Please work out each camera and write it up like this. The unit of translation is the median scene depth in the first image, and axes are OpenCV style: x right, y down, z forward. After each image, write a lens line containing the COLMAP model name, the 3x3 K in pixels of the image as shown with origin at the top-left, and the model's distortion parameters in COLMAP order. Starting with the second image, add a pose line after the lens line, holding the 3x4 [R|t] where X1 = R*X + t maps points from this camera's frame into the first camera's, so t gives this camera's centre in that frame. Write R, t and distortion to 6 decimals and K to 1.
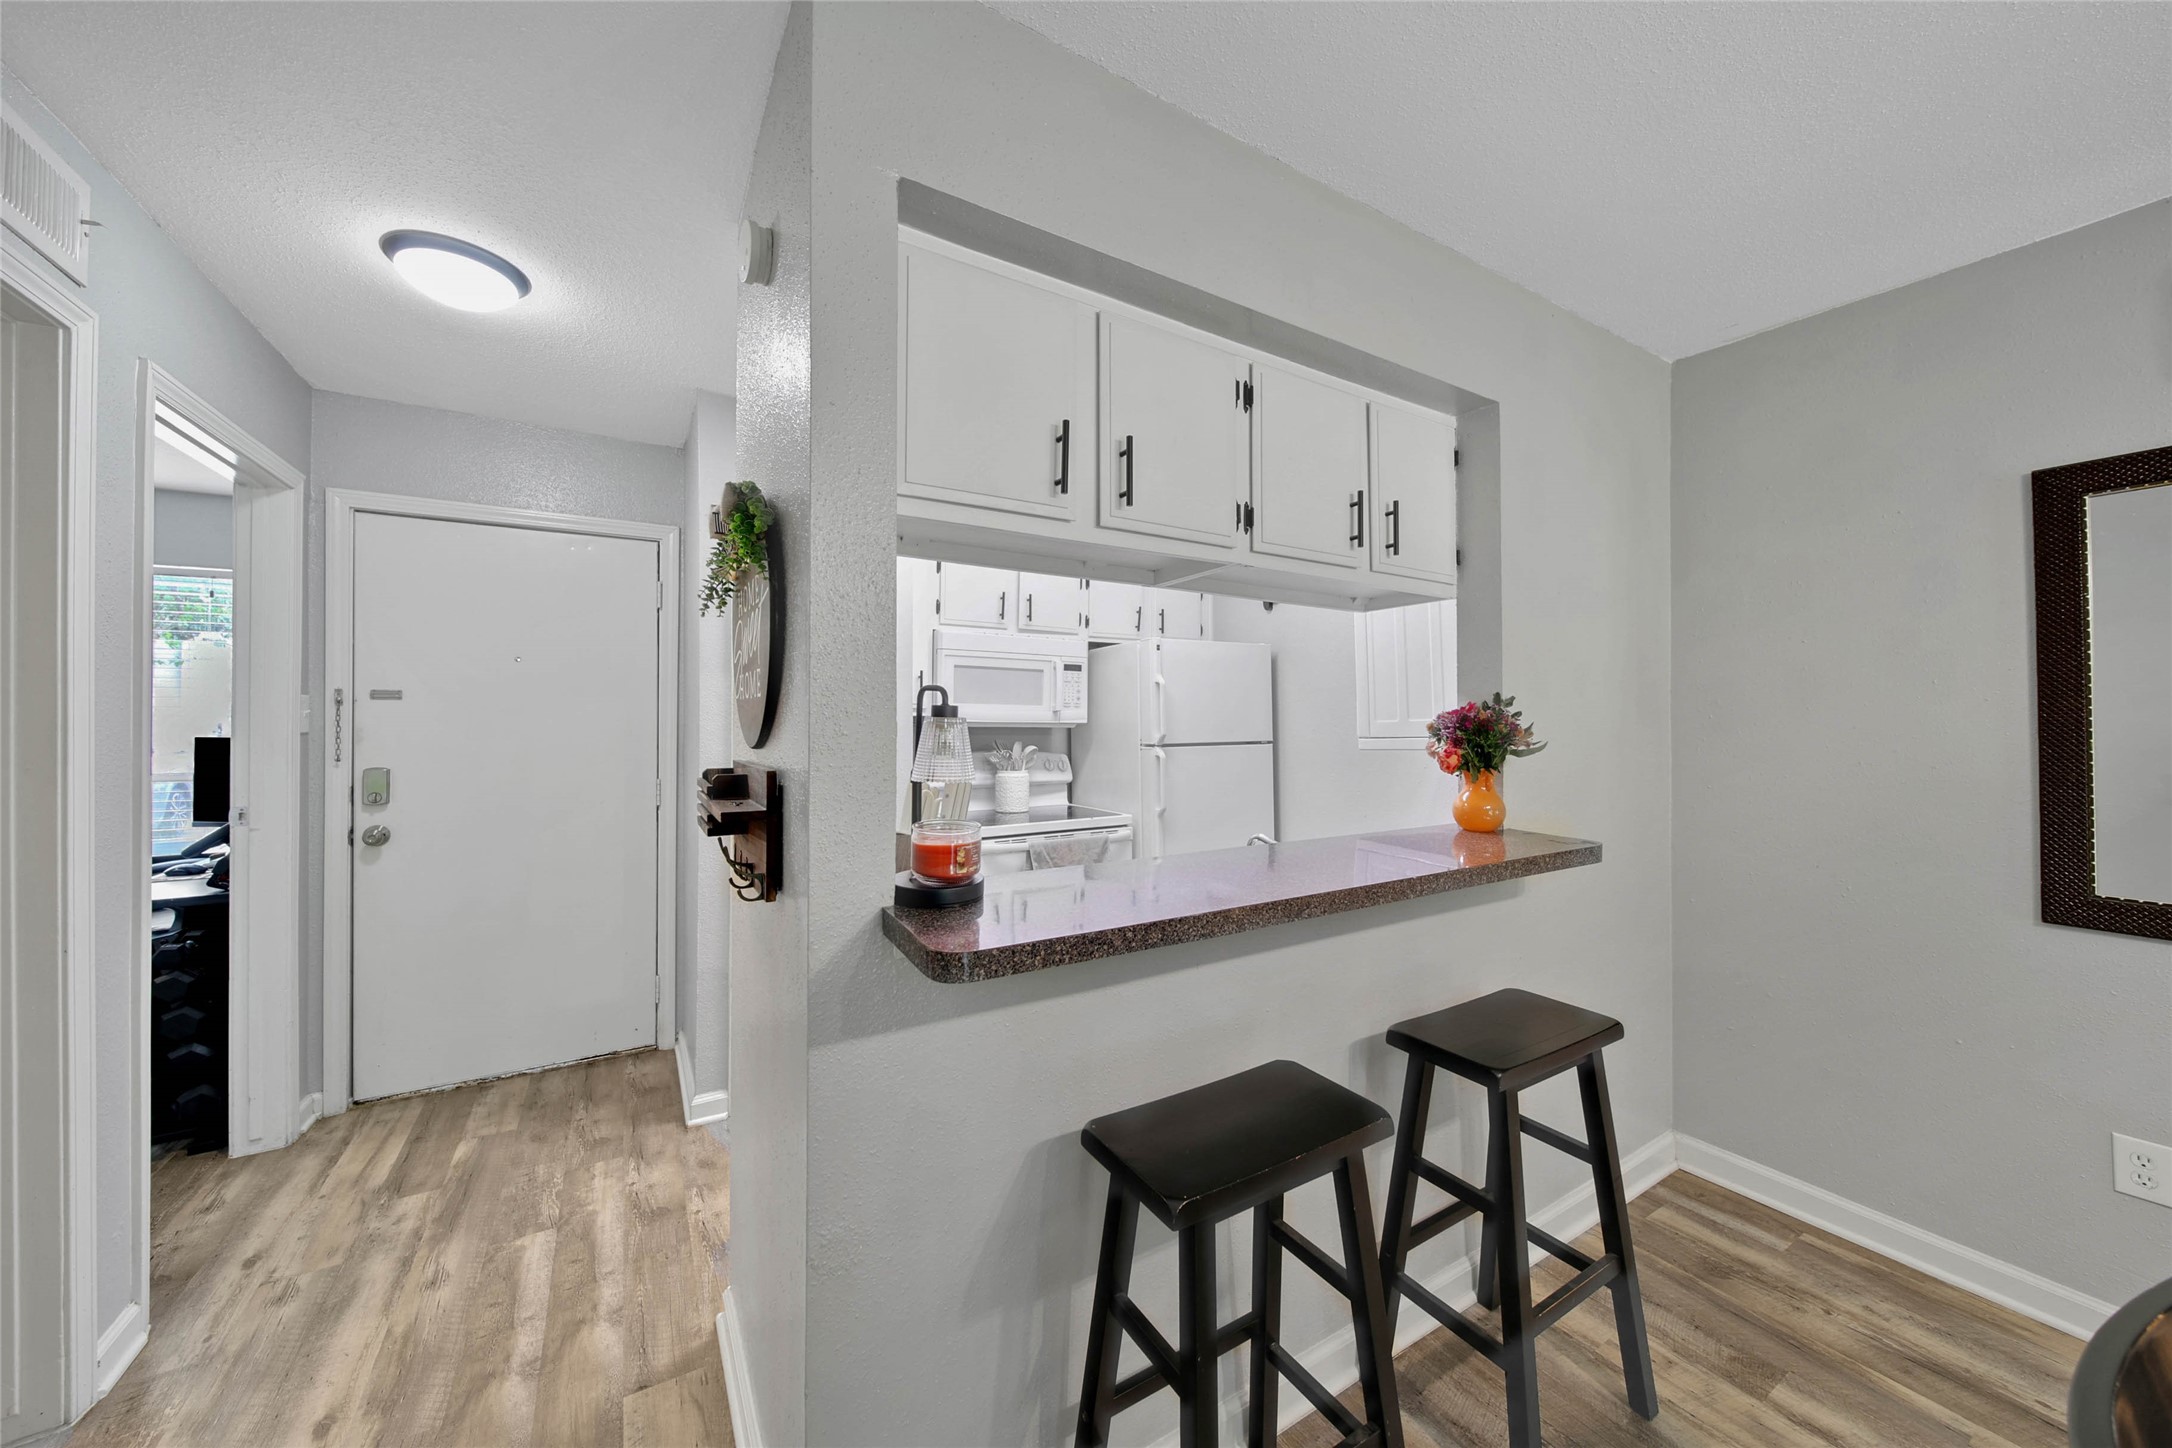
lens RADIAL K [[764.7, 0, 1087.7], [0, 764.7, 711.0], [0, 0, 1]] dist [-0.000751, -0.000277]
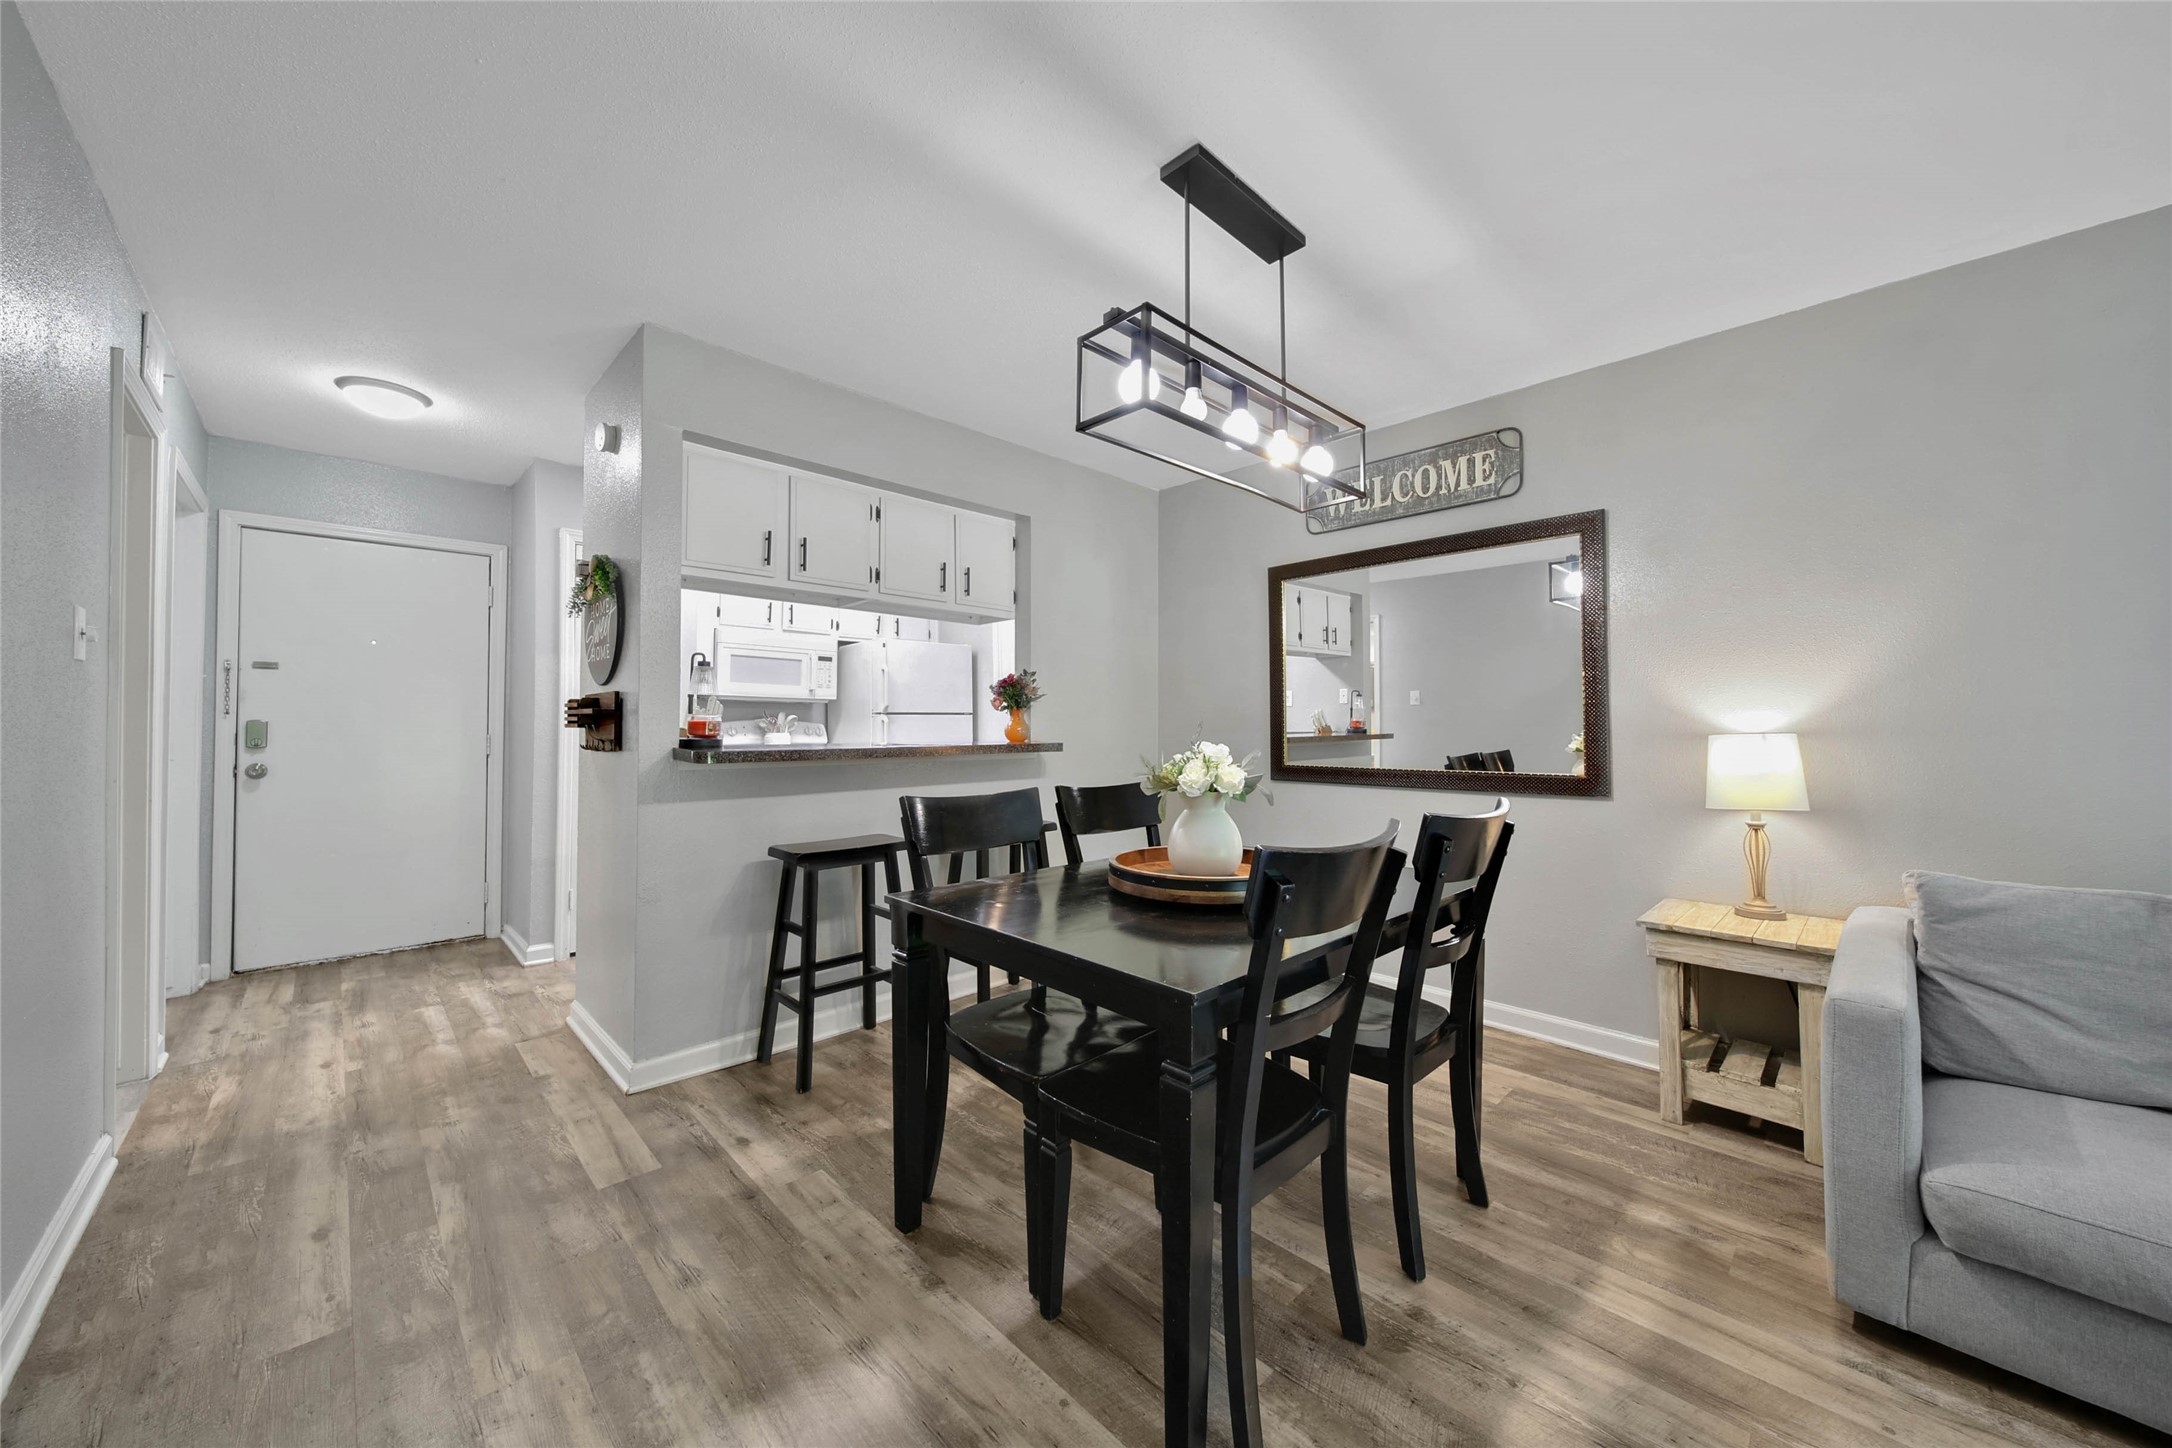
lens RADIAL K [[777.2, 0, 1092.1], [0, 777.2, 709.6], [0, 0, 1]] dist [-0.000707, -0.000424]
pose [[0.973228, 0.004071, 0.229807, 0.254816], [-0.001234, 0.999921, -0.012489, 0.103397], [-0.229839, 0.011871, 0.973156, -0.947721]]
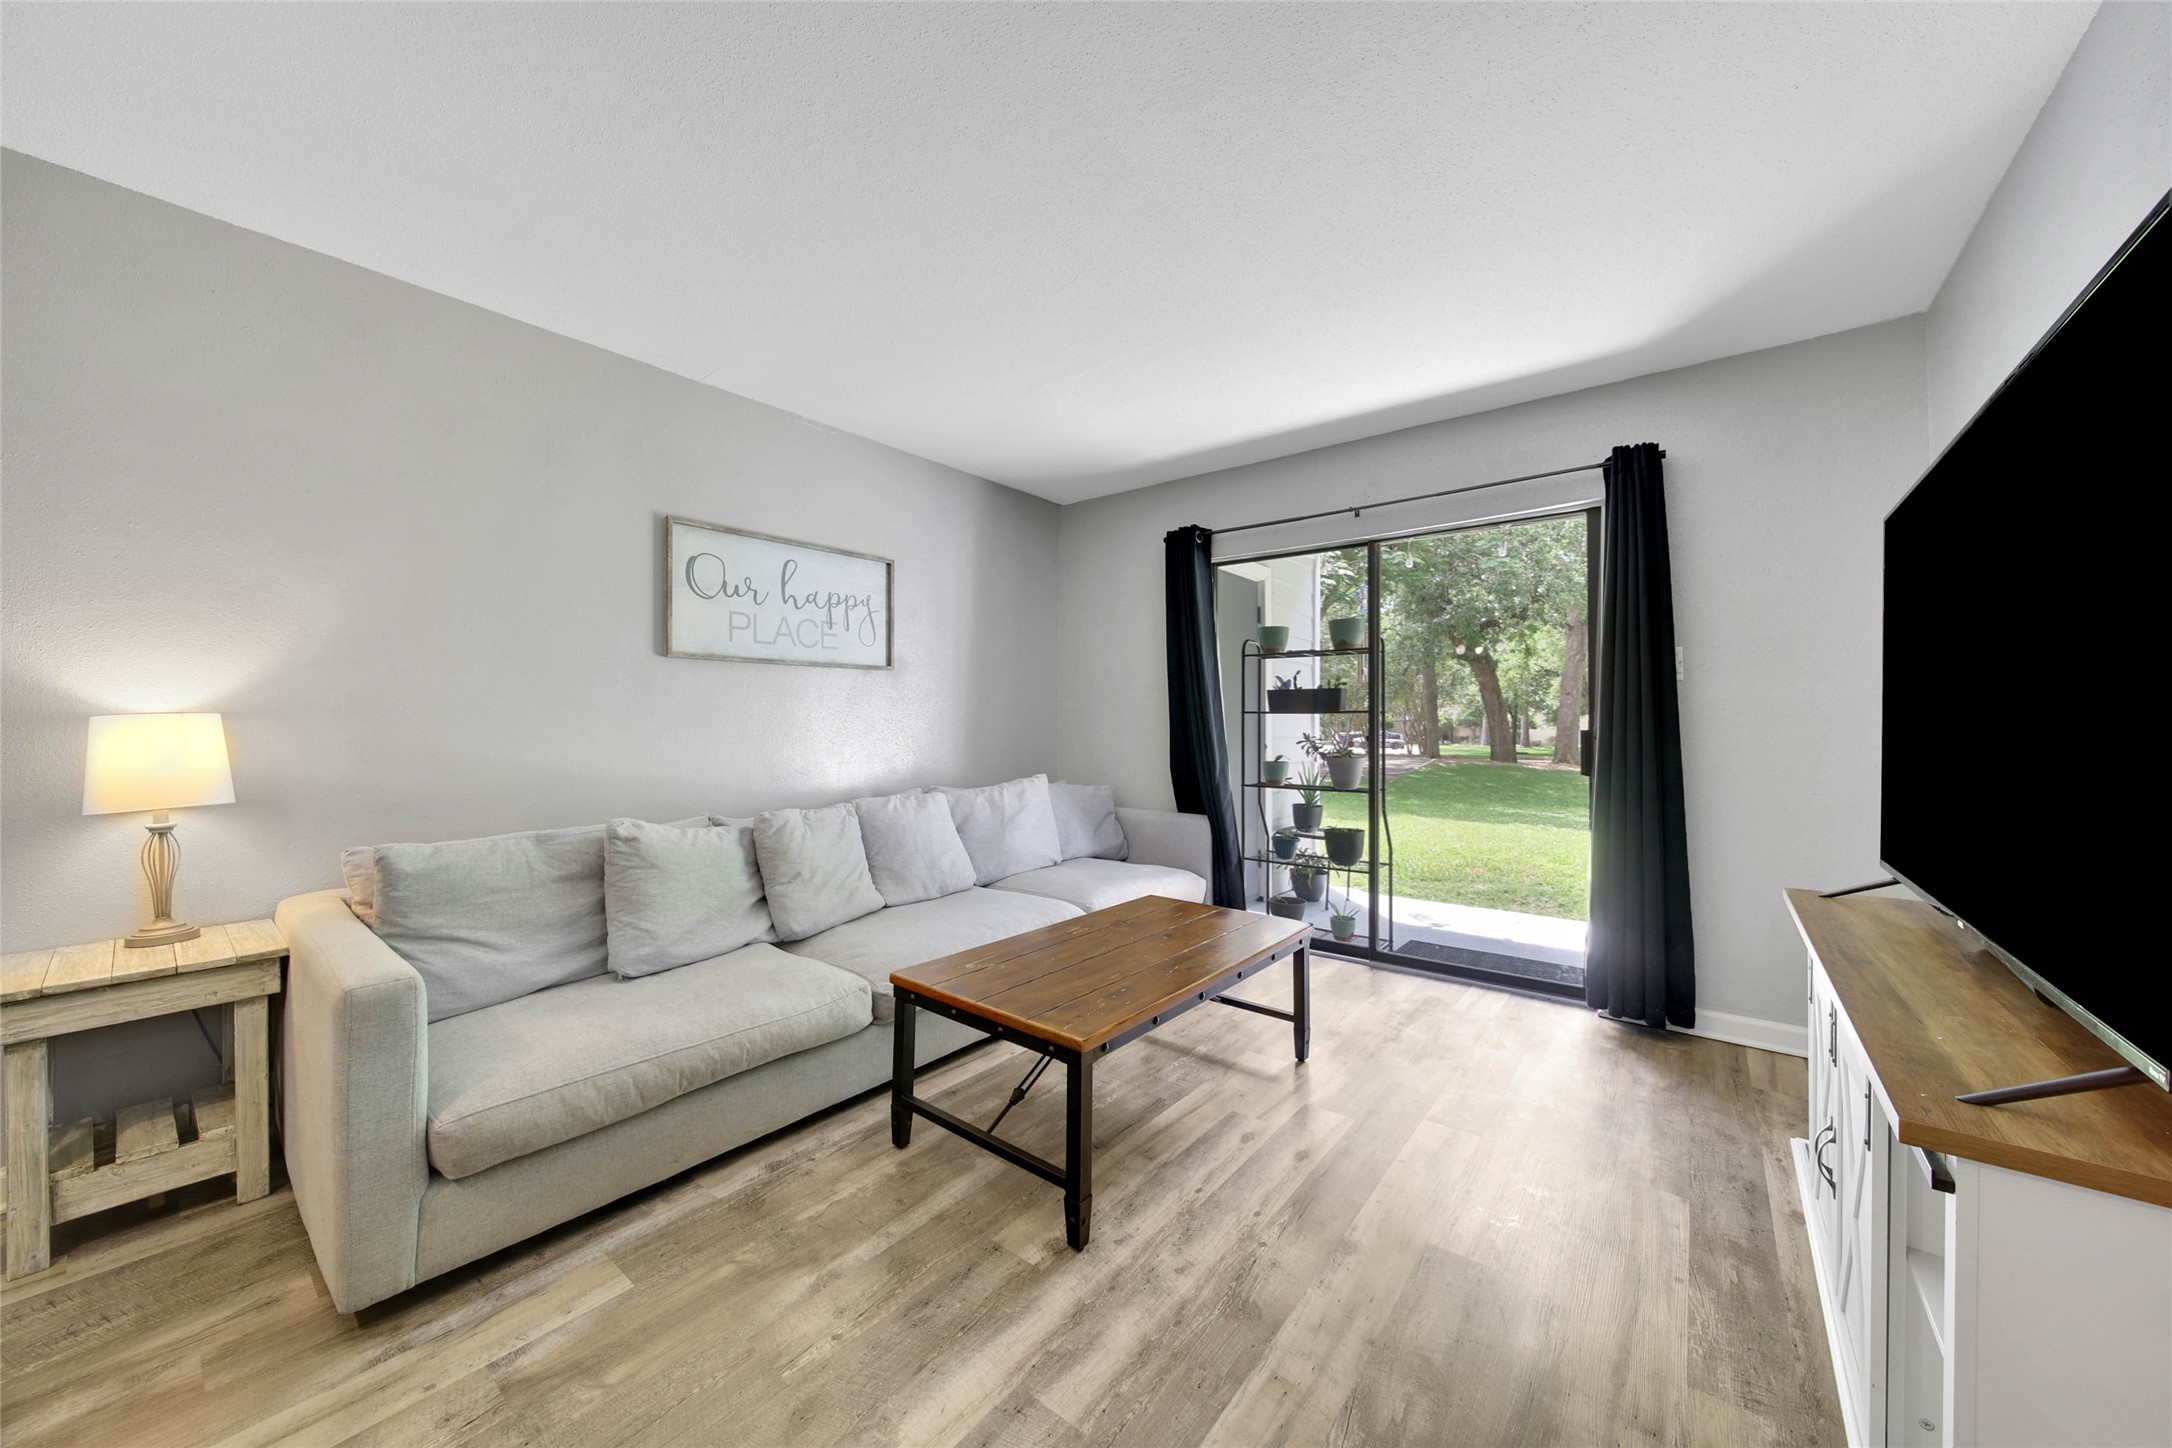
lens RADIAL K [[764.7, 0, 1087.7], [0, 764.7, 711.0], [0, 0, 1]] dist [-0.000751, -0.000277]
pose [[-0.350511, 0.011152, 0.936492, 0.240841], [-0.009083, 0.999842, -0.015306, 0.127503], [-0.936514, -0.013871, -0.350354, -0.730611]]
